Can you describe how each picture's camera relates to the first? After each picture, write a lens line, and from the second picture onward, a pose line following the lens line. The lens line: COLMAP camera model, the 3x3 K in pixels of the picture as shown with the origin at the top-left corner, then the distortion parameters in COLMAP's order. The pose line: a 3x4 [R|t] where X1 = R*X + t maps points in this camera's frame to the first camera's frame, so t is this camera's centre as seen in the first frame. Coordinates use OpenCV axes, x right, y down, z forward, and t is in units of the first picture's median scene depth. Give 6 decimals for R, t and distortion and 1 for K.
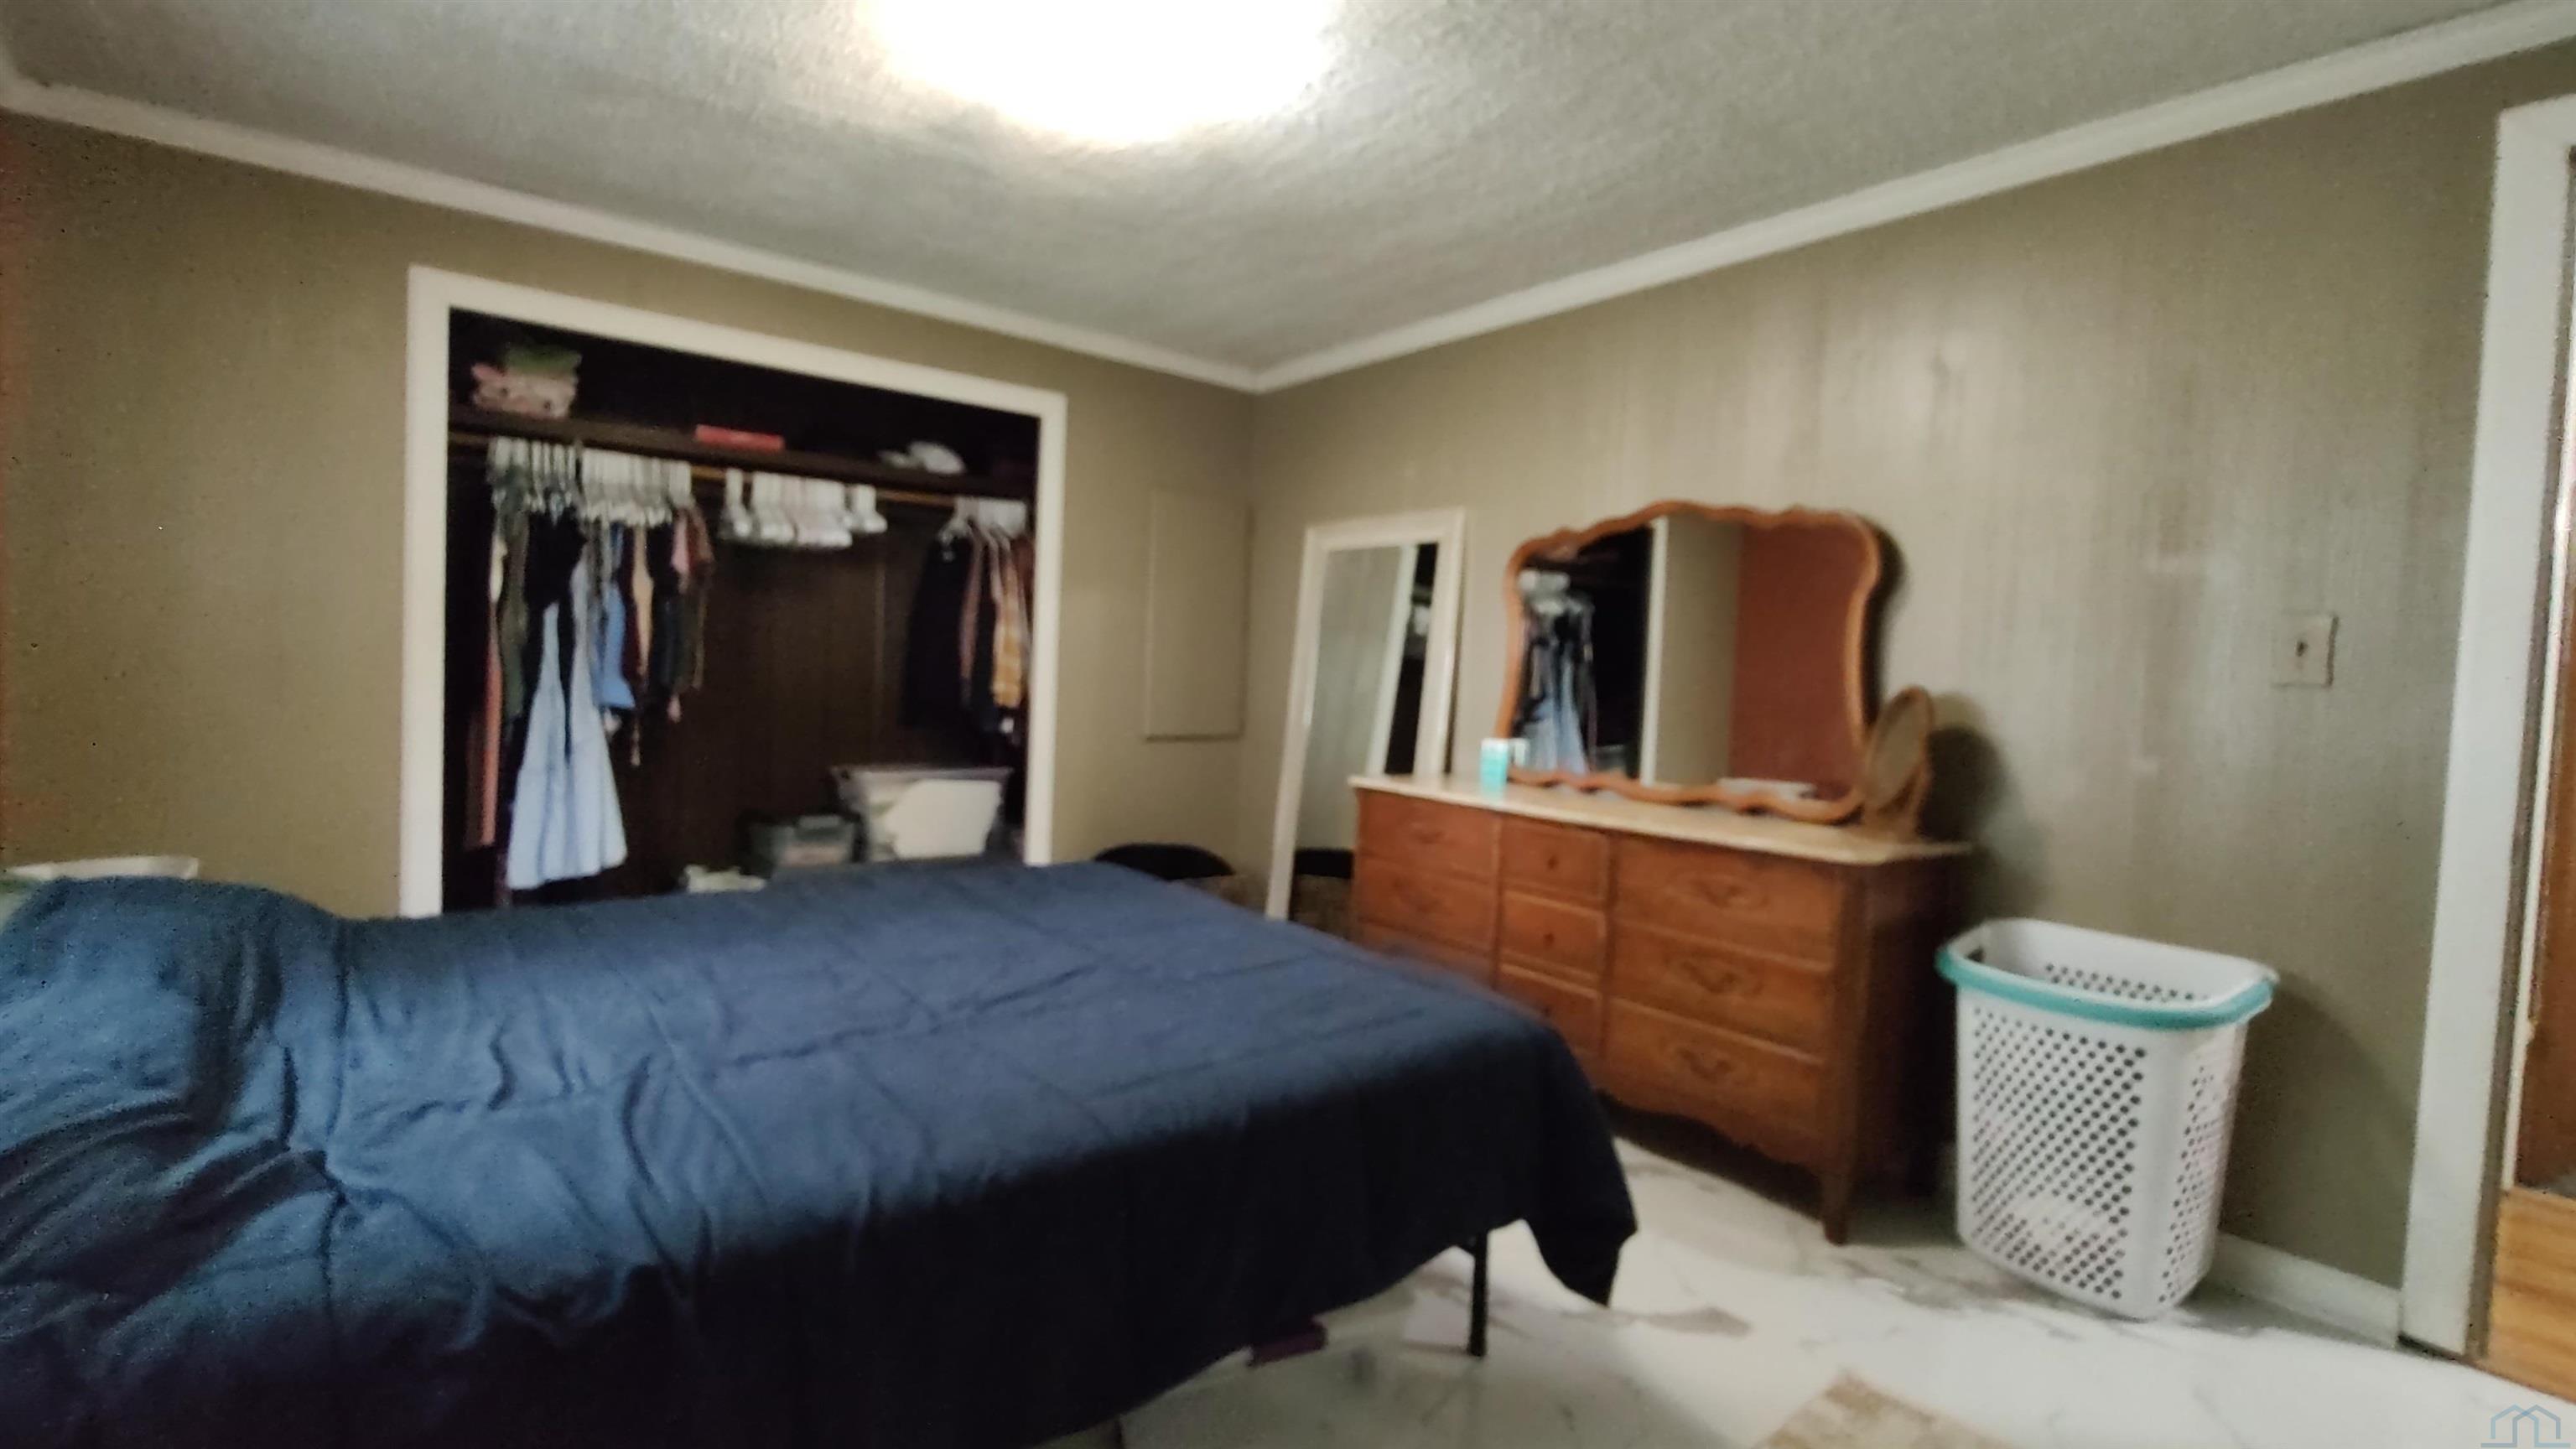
lens RADIAL K [[1161.7, 0, 1277.8], [0, 1161.7, 721.0], [0, 0, 1]] dist [-0.000326, 0.000071]
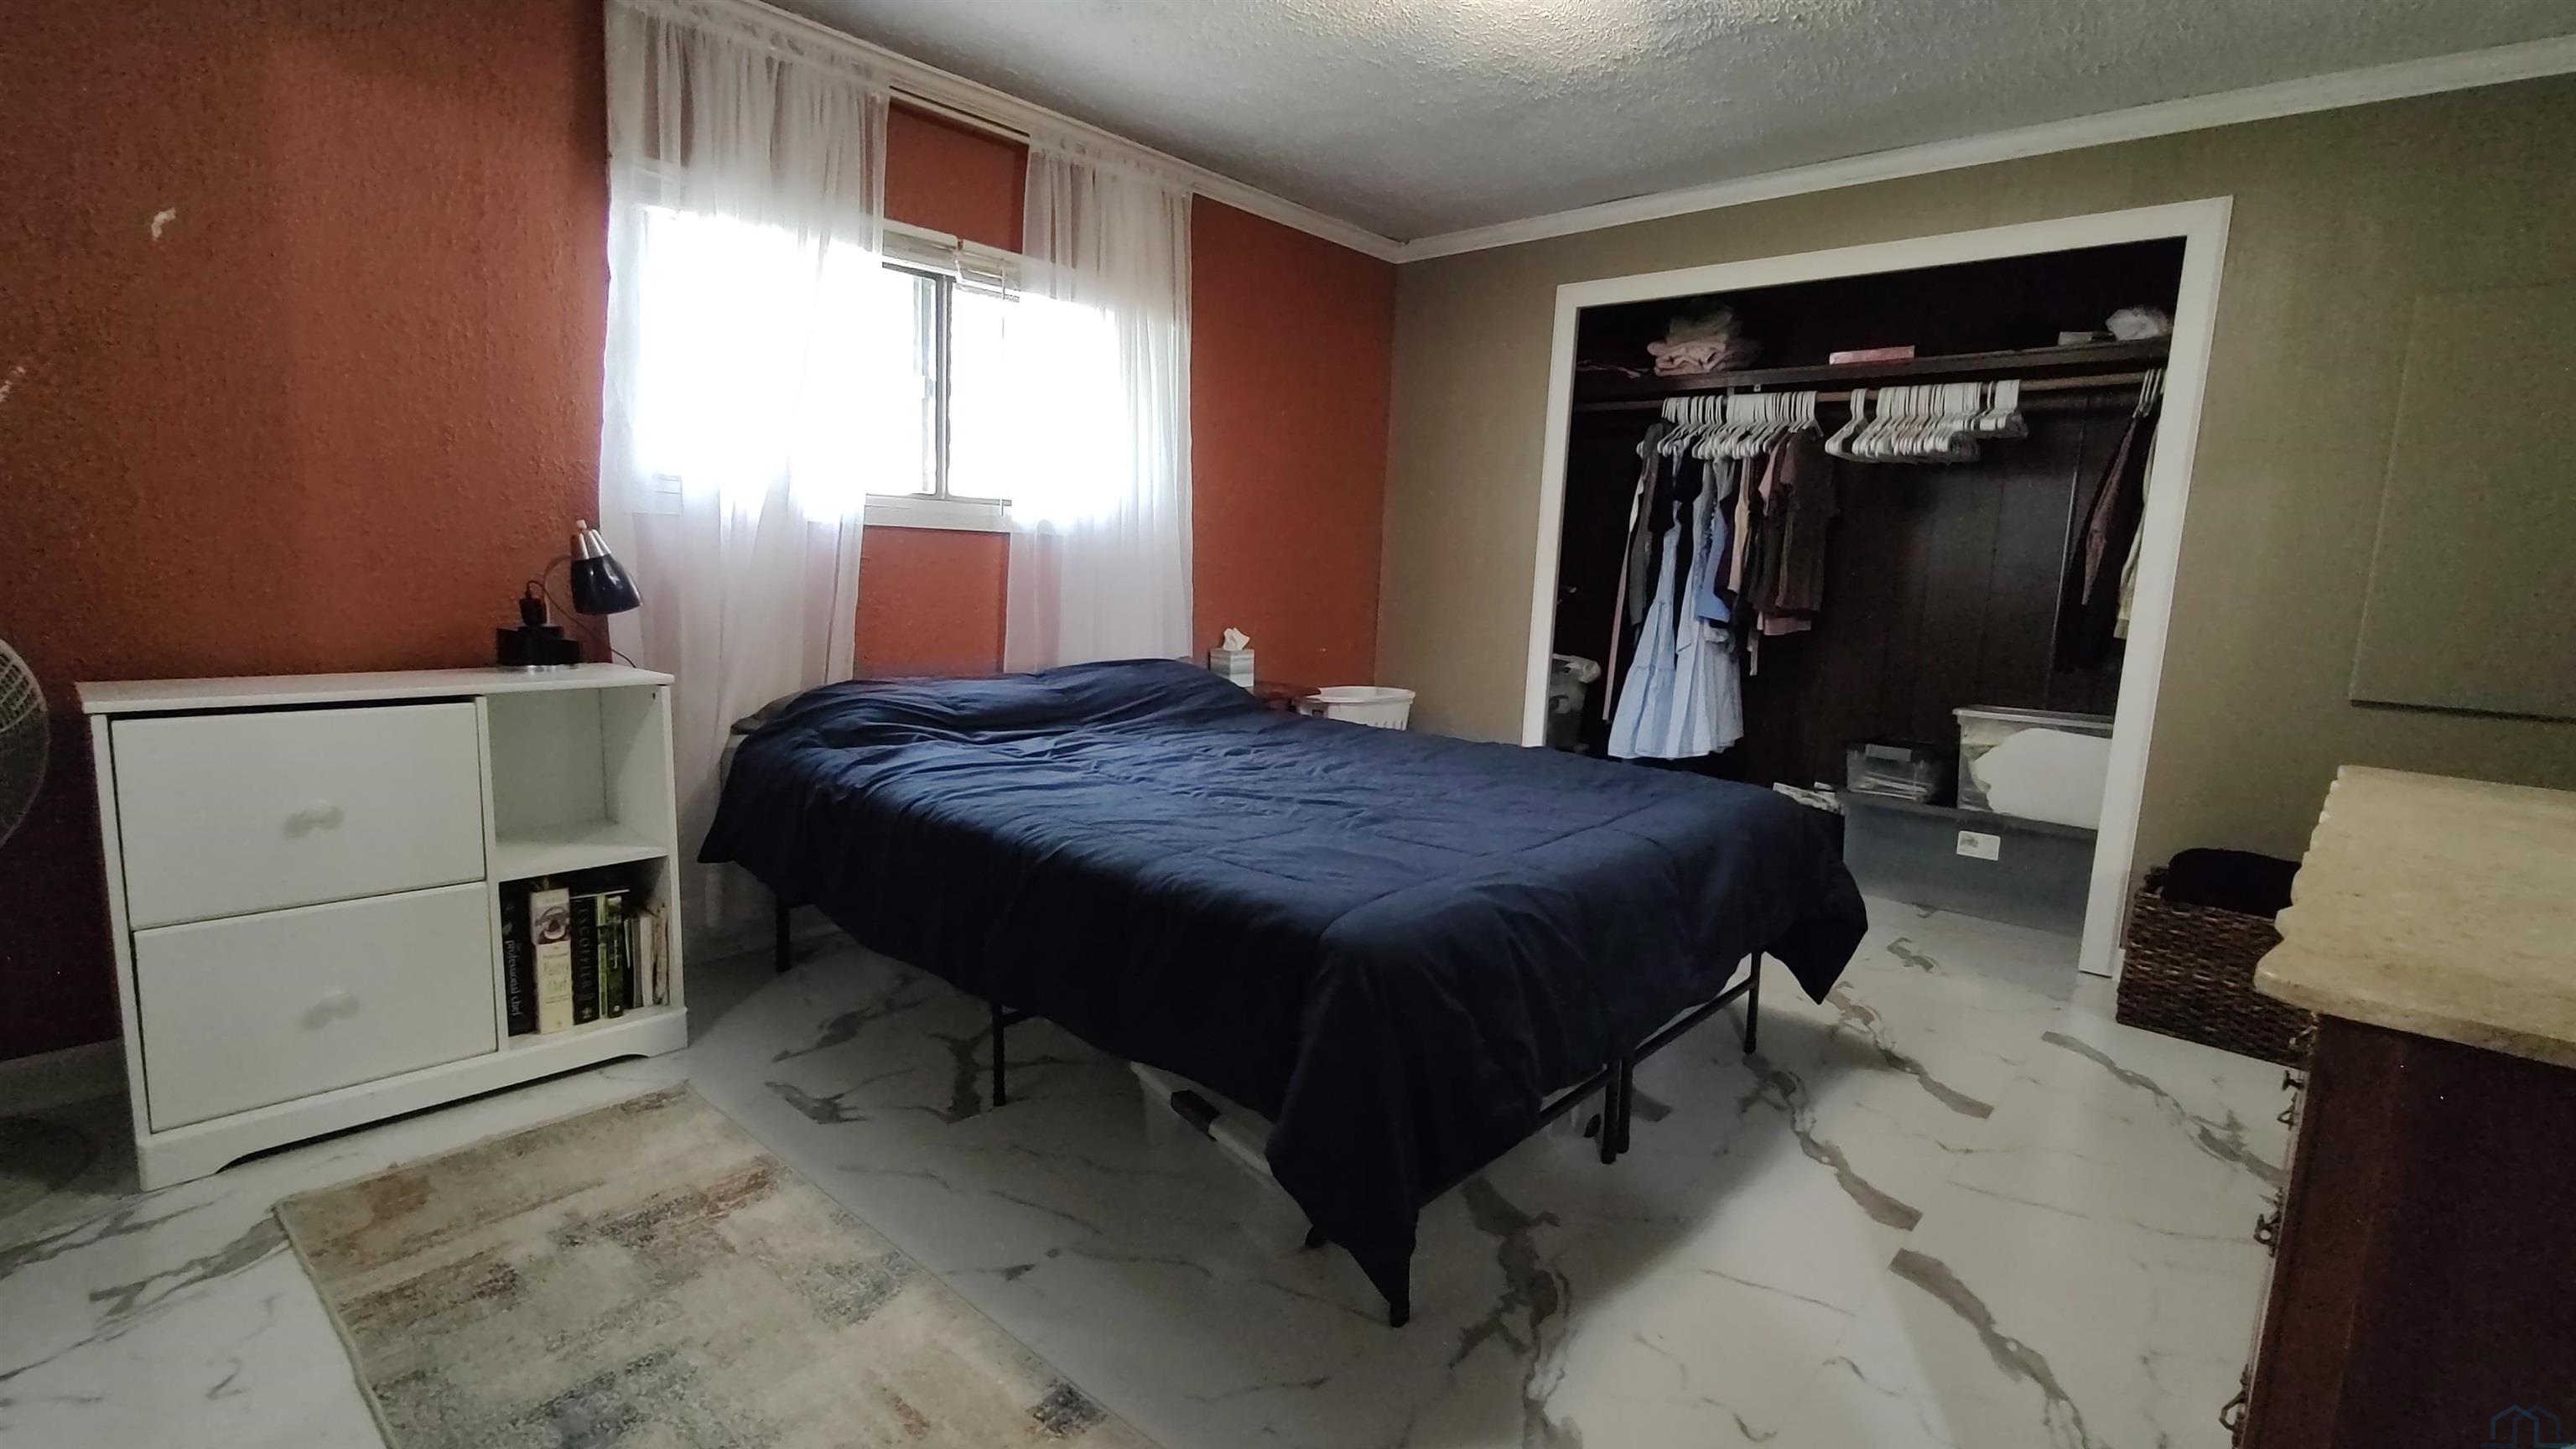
lens RADIAL K [[1161.7, 0, 1277.8], [0, 1161.7, 721.0], [0, 0, 1]] dist [-0.000326, 0.000071]
pose [[0.163051, 0.103068, -0.981219, 0.492335], [-0.080178, 0.992623, 0.090942, 0.017434], [0.983354, 0.063844, 0.170112, 0.383030]]
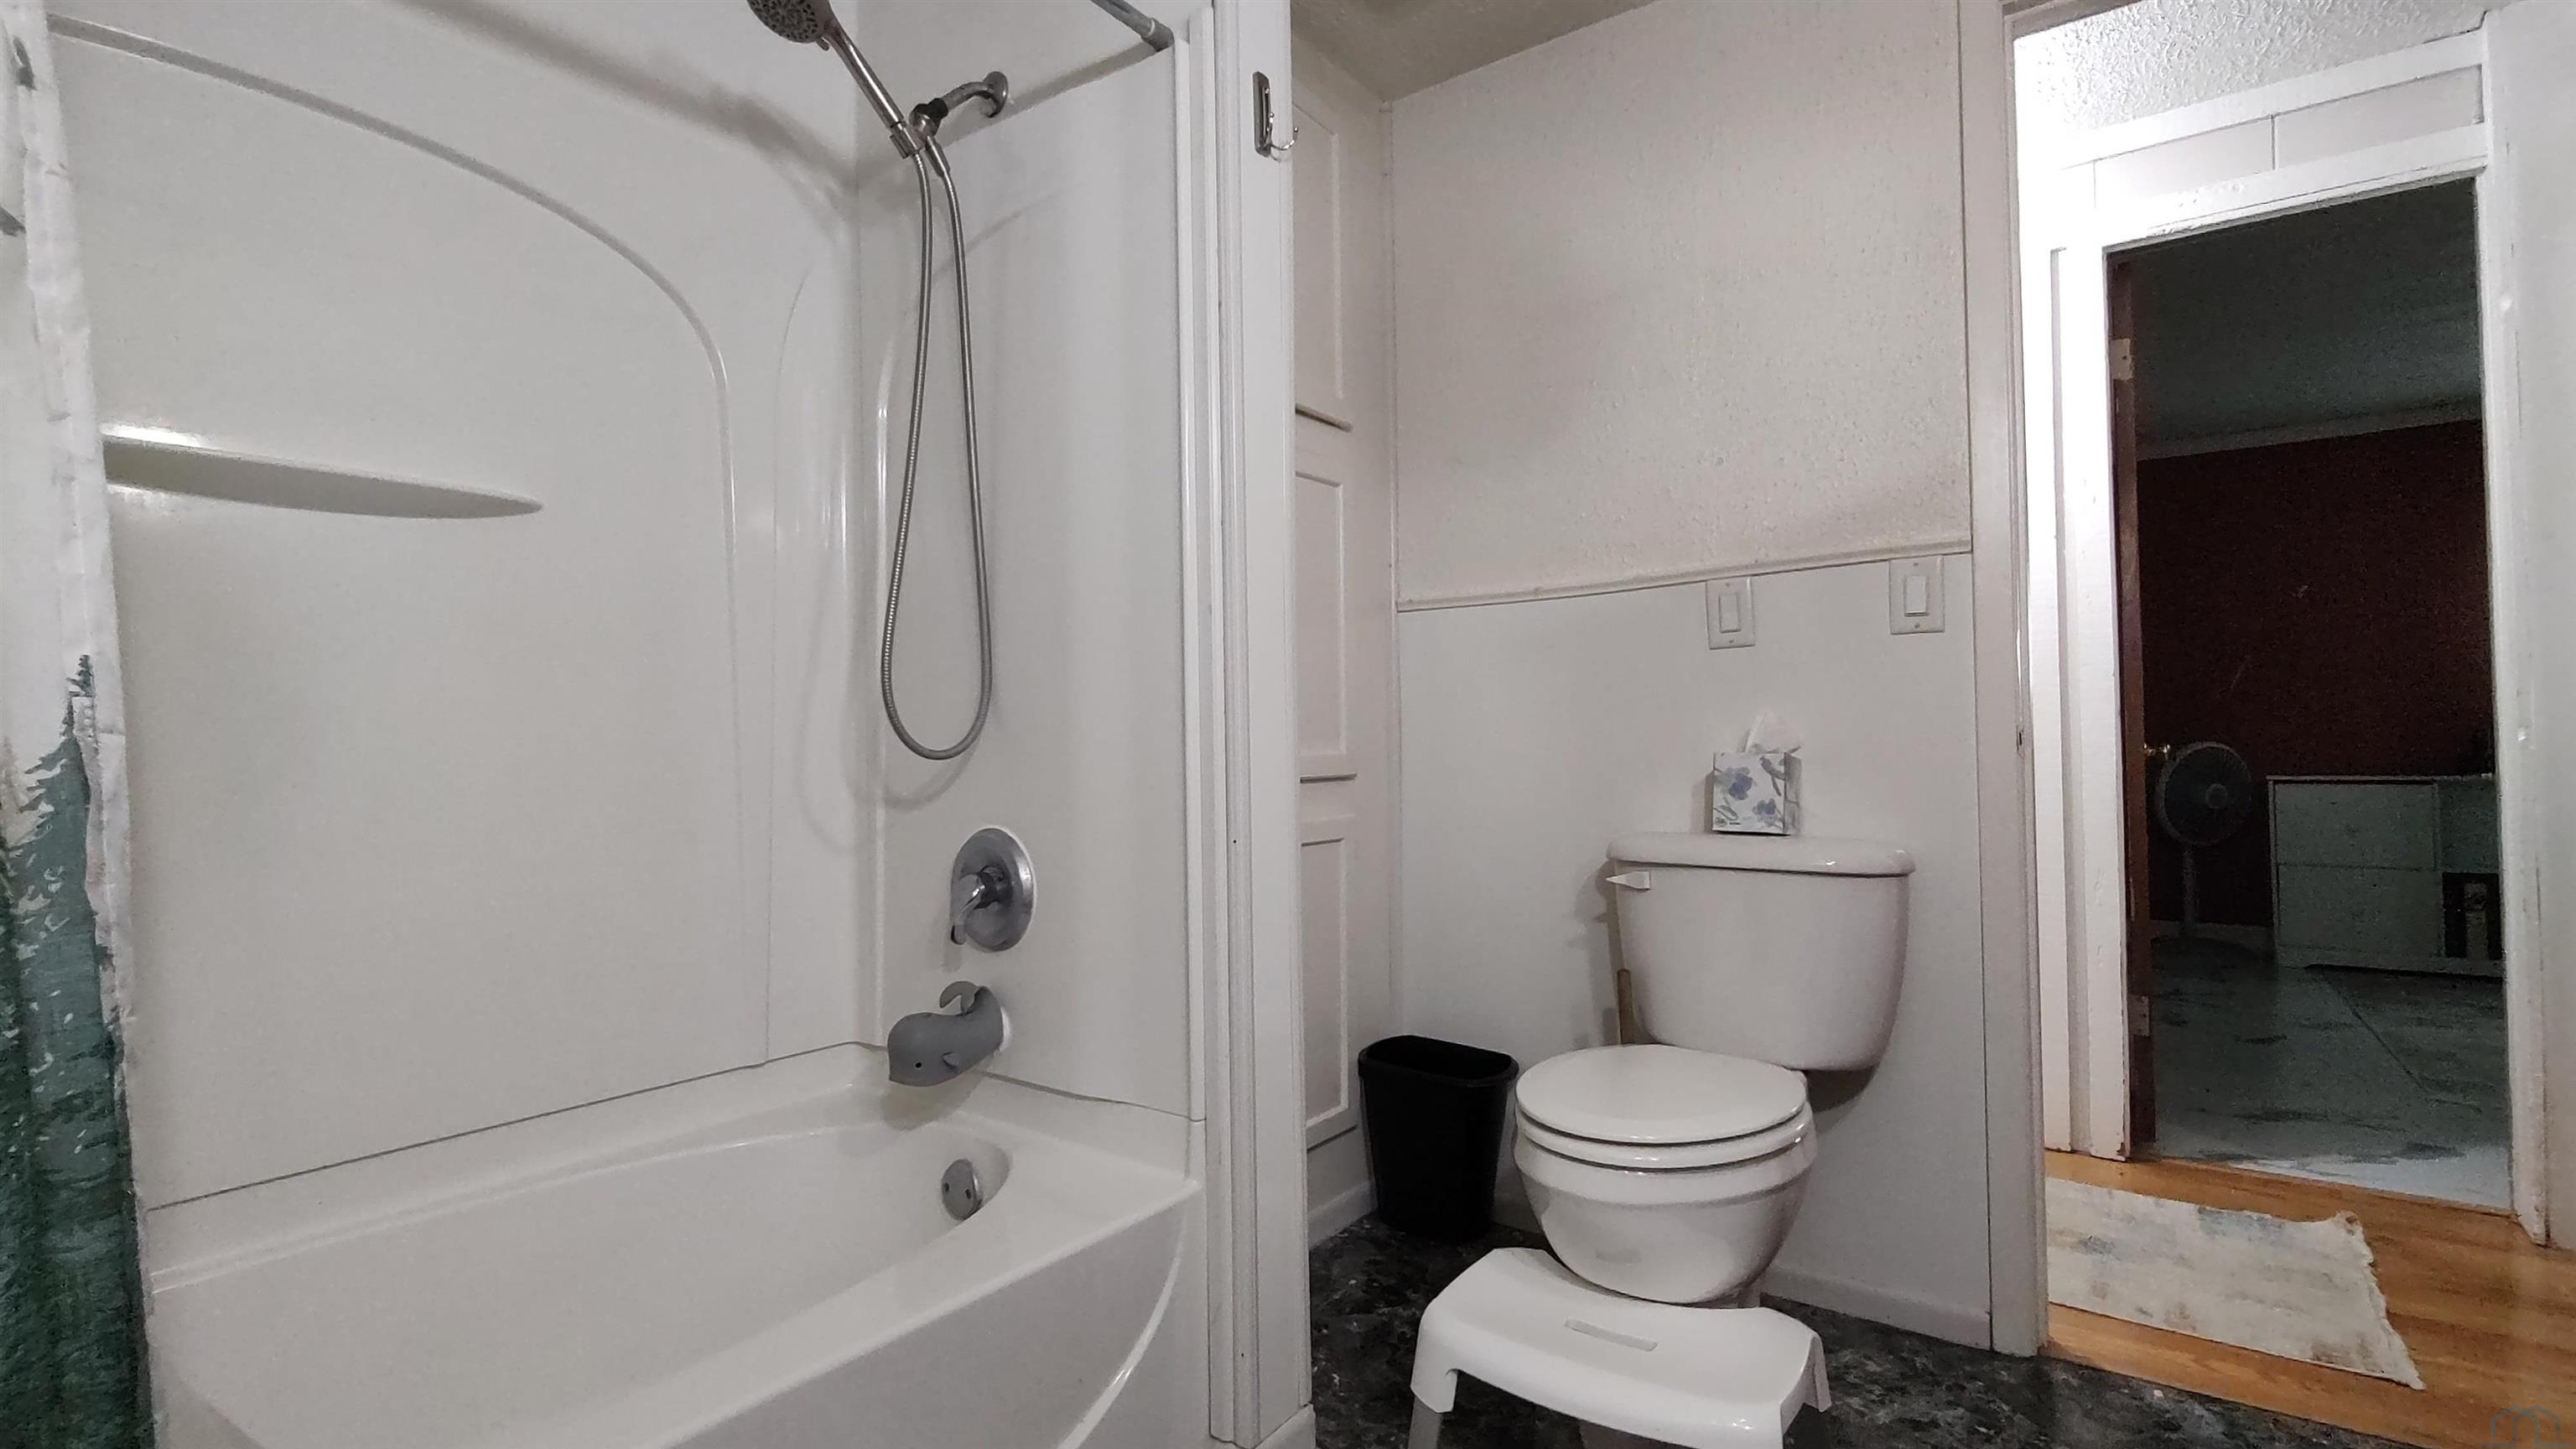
lens RADIAL K [[1212.6, 0, 1288.0], [0, 1212.6, 724.5], [0, 0, 1]] dist [0.000605, 0.000160]
pose [[-0.966101, -0.023670, -0.257075, 1.278527], [-0.029725, 0.999364, 0.019693, 0.038732], [0.256446, 0.026667, -0.966191, 0.957219]]
